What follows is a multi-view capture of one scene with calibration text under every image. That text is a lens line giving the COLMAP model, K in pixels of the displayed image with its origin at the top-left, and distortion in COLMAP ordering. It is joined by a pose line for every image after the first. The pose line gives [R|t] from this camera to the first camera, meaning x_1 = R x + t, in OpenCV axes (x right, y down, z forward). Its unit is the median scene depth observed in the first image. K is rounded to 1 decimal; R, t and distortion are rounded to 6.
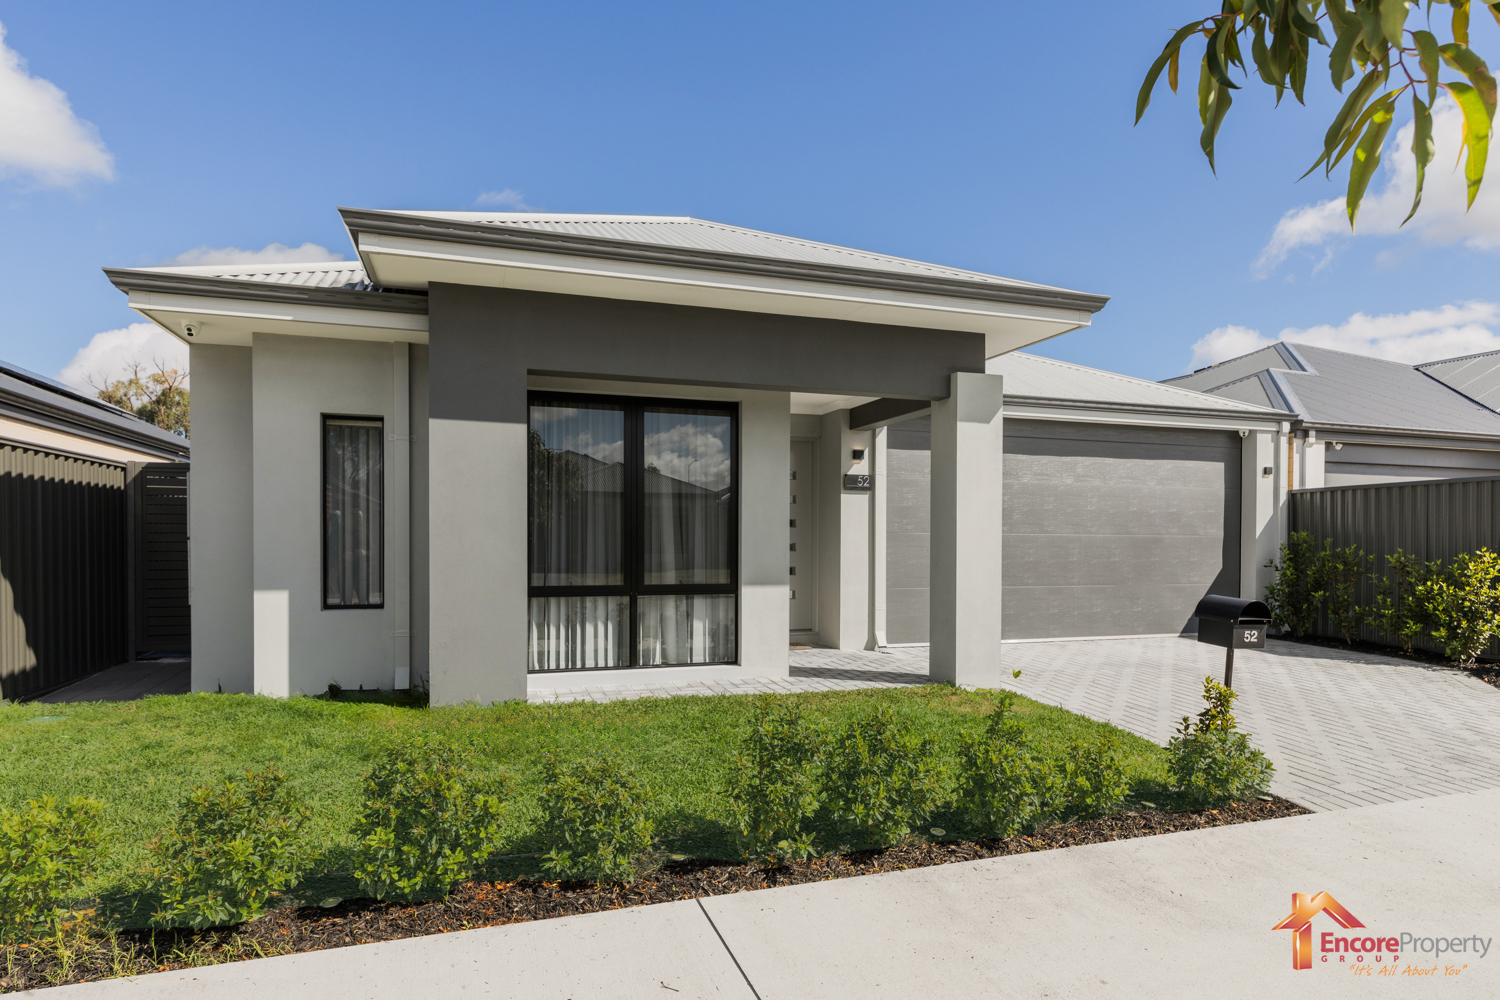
lens RADIAL K [[845.3, 0, 747.6], [0, 845.3, 542.0], [0, 0, 1]] dist [0.003169, 0.000517]
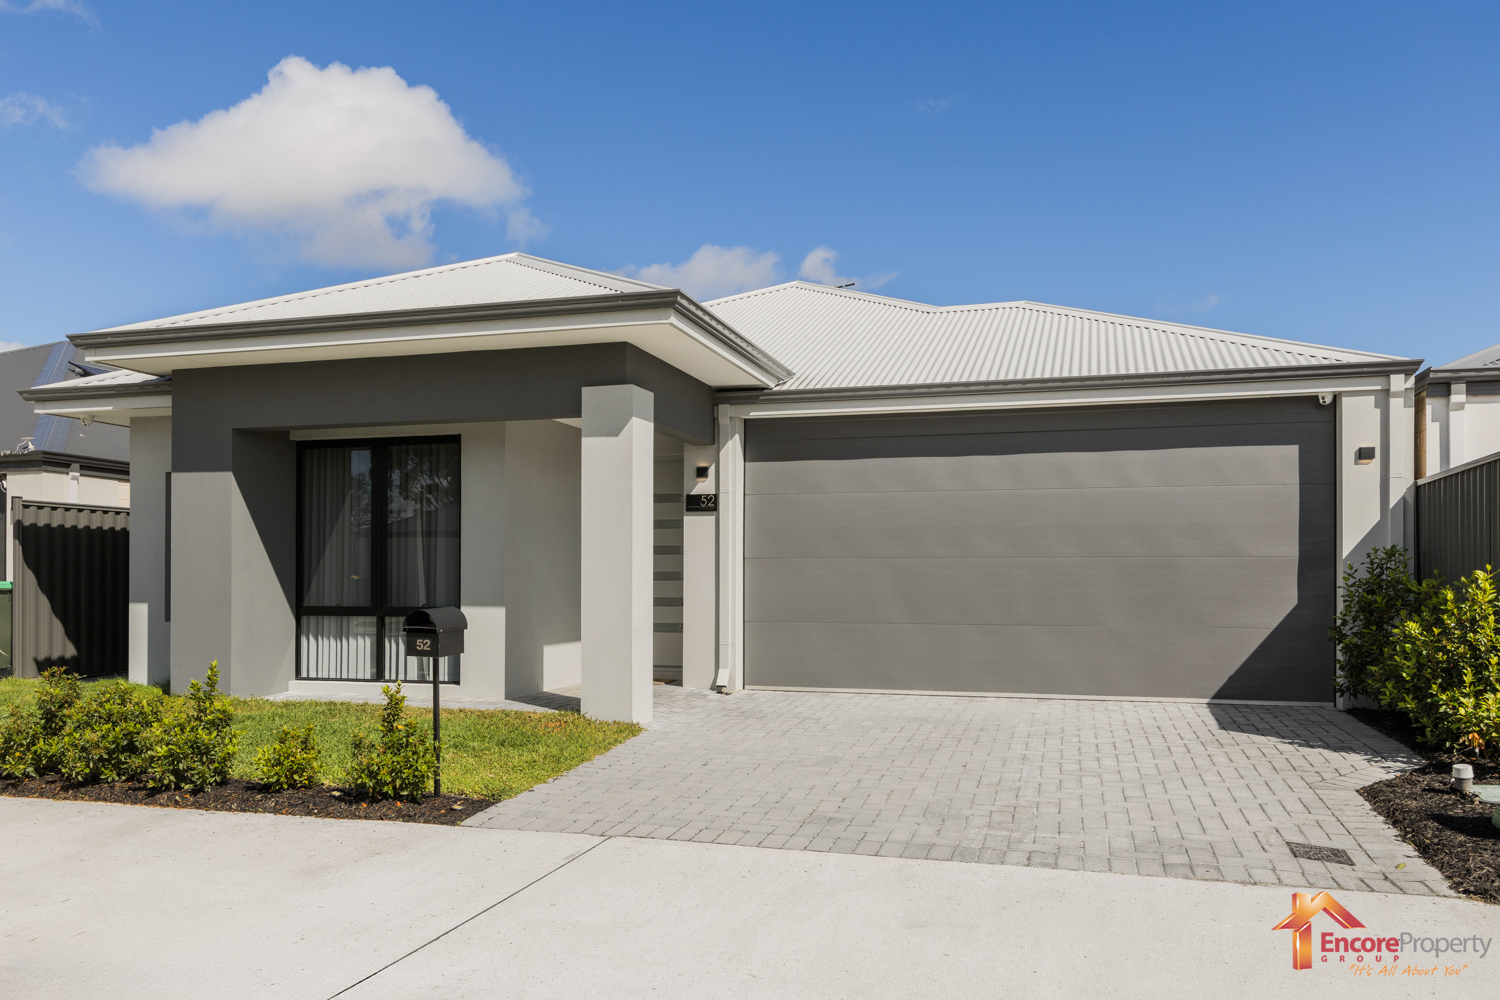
lens RADIAL K [[1094.0, 0, 727.5], [0, 1094.0, 546.1], [0, 0, 1]] dist [0.003500, -0.001336]
pose [[0.825969, -0.021940, -0.563289, 1.021632], [0.000416, 0.999266, -0.038310, 0.026726], [0.563716, 0.031409, 0.825372, 0.063994]]
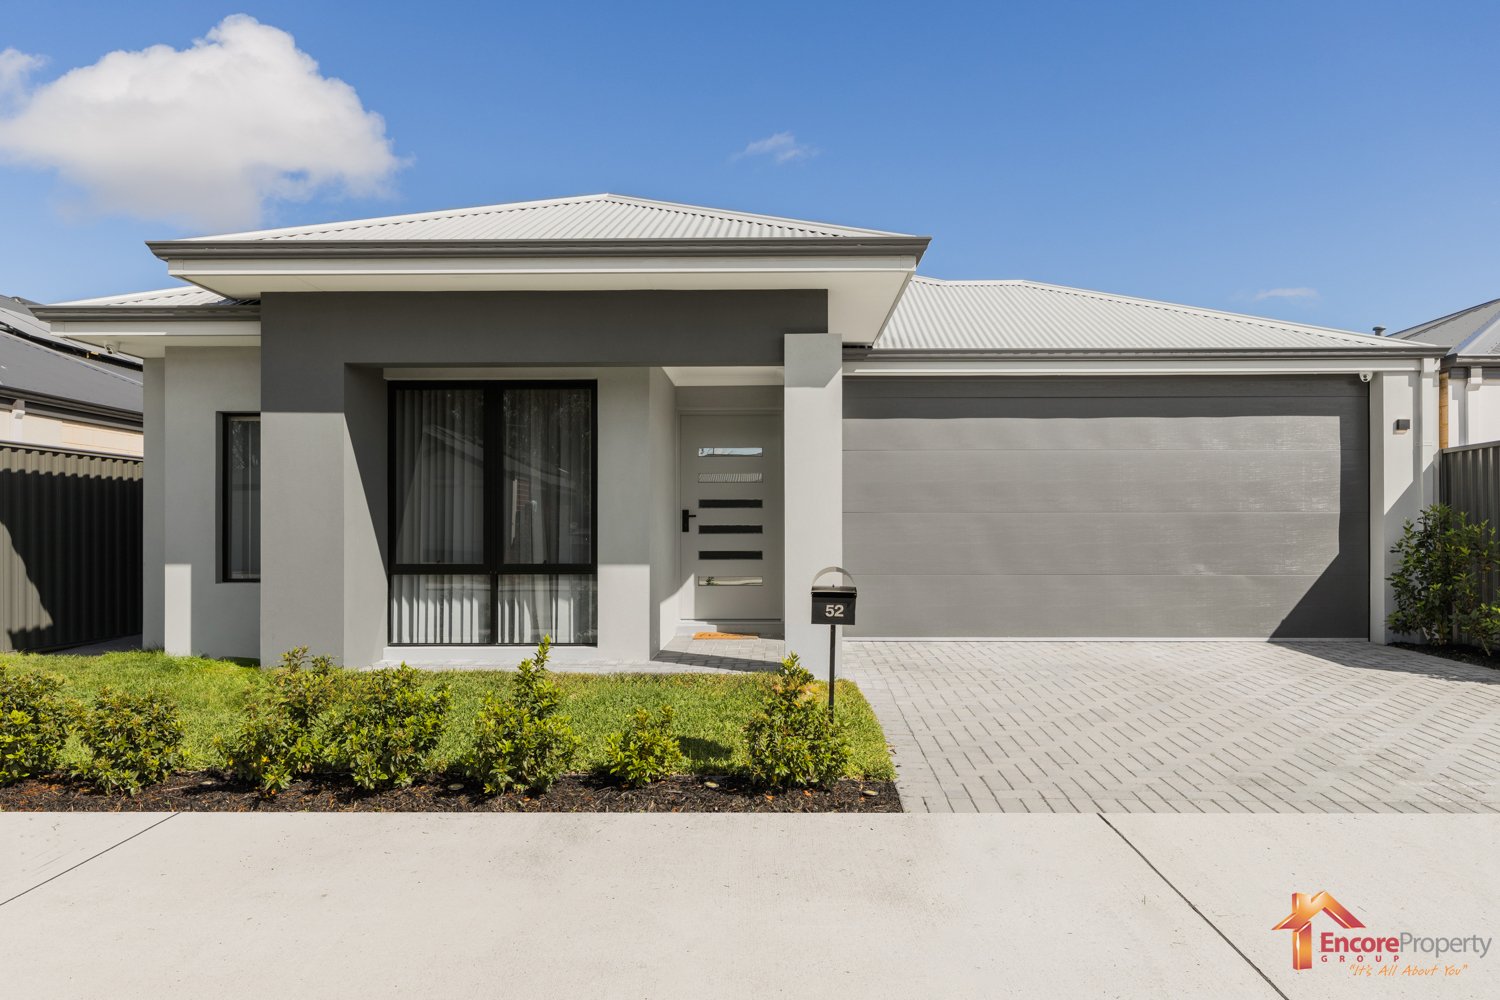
lens RADIAL K [[980.8, 0, 751.7], [0, 980.8, 507.0], [0, 0, 1]] dist [0.001531, 0.002387]
pose [[0.943933, -0.014791, -0.329804, 0.533125], [0.004688, 0.999496, -0.031410, 0.020540], [0.330103, 0.028103, 0.943527, -0.017523]]
